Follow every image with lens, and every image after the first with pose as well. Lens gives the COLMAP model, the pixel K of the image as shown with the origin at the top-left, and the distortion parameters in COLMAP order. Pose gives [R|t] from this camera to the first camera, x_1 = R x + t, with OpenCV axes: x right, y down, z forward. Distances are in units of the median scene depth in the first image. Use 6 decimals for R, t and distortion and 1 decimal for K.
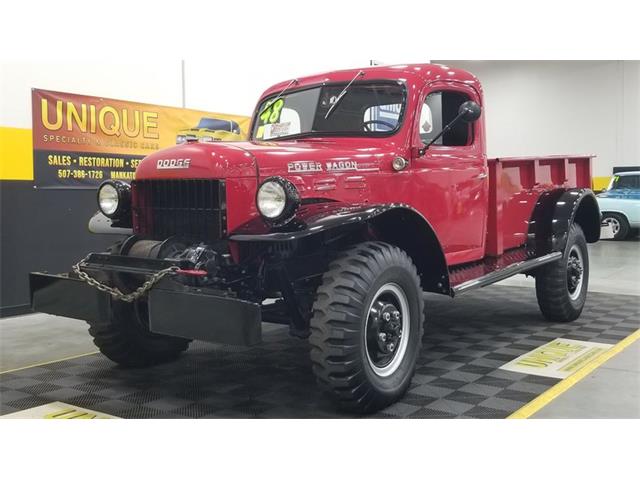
lens RADIAL K [[720.1, 0, 316.6], [0, 720.1, 225.7], [0, 0, 1]] dist [0.065833, -0.029903]
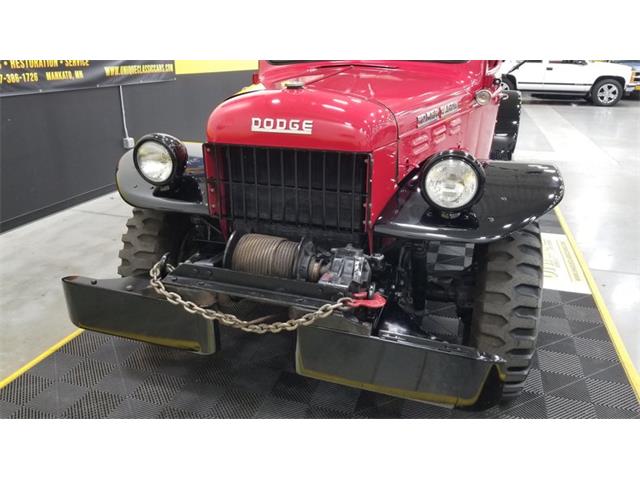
lens RADIAL K [[496.7, 0, 309.7], [0, 496.7, 226.4], [0, 0, 1]] dist [0.059675, -0.103743]
pose [[0.955511, -0.095412, 0.279097, -0.231096], [0.011774, 0.957819, 0.287131, -0.095317], [-0.294720, -0.271071, 0.916330, 0.384640]]
